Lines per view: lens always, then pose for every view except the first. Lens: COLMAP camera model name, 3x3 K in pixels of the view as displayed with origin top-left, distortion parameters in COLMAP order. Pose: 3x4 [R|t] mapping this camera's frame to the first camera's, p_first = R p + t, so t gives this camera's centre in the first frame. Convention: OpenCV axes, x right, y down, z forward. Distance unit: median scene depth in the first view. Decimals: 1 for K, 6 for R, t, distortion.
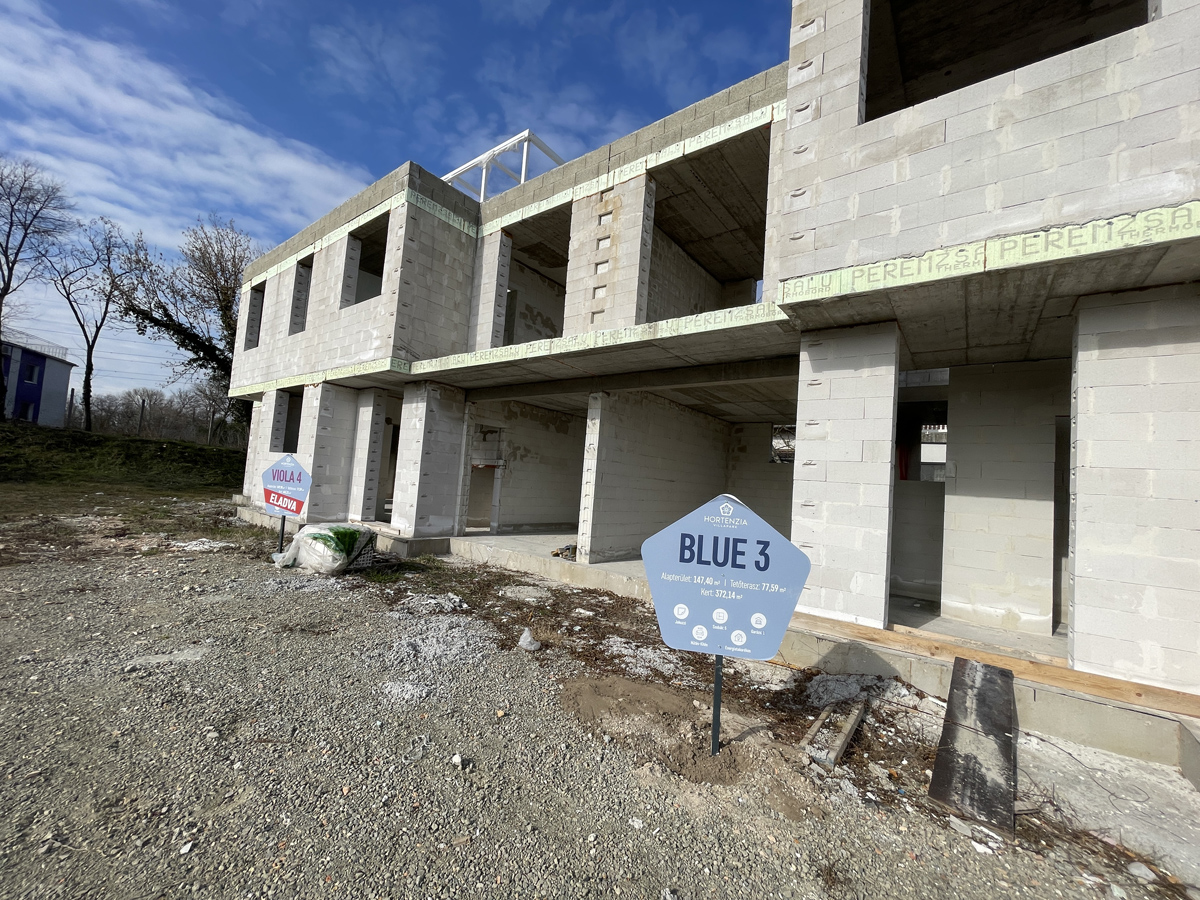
lens RADIAL K [[481.4, 0, 594.6], [0, 481.4, 454.6], [0, 0, 1]] dist [0.002451, -0.001708]
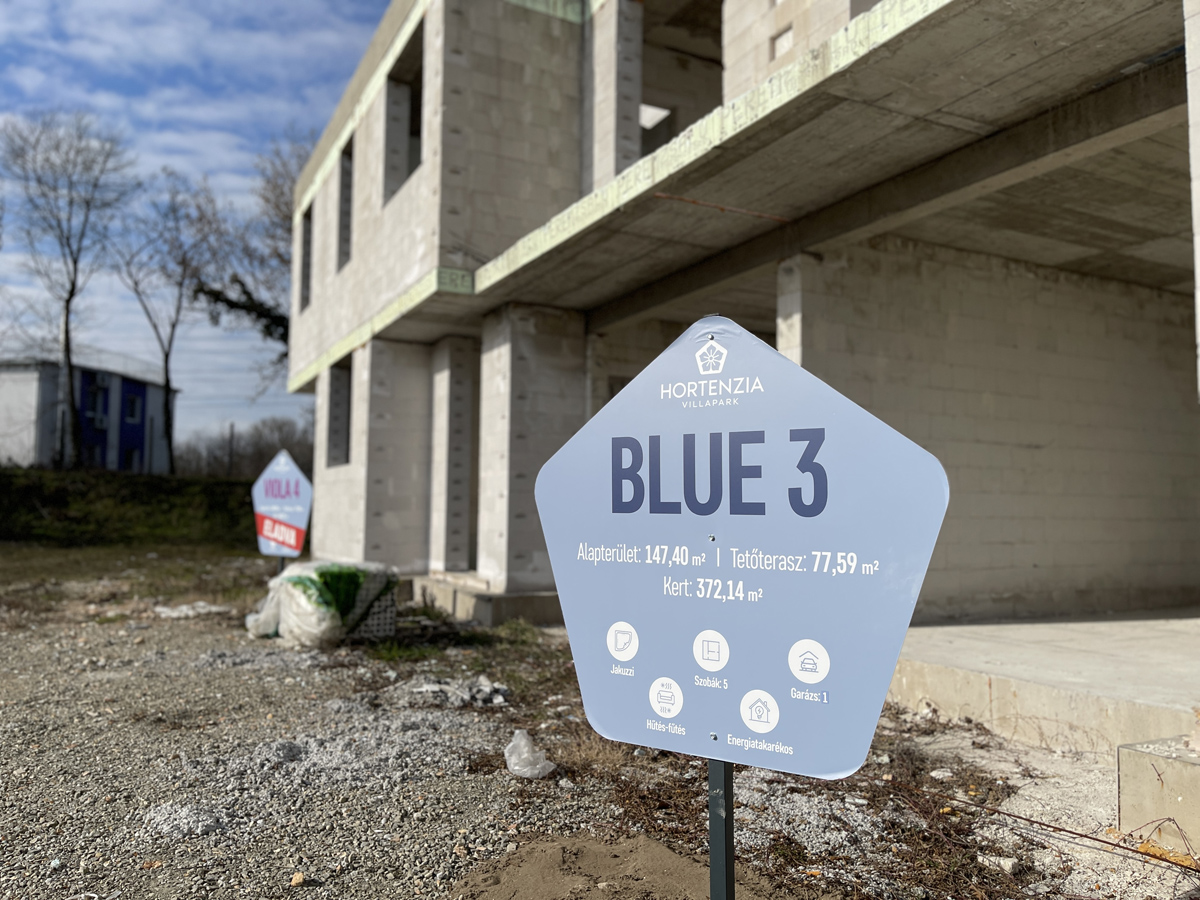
lens RADIAL K [[911.8, 0, 600.7], [0, 911.8, 451.3], [0, 0, 1]] dist [0.036530, -0.018816]
pose [[0.909003, -0.092854, -0.406316, 0.210152], [0.082660, 0.995666, -0.042612, 0.092102], [0.408512, 0.005148, 0.912739, 0.150505]]
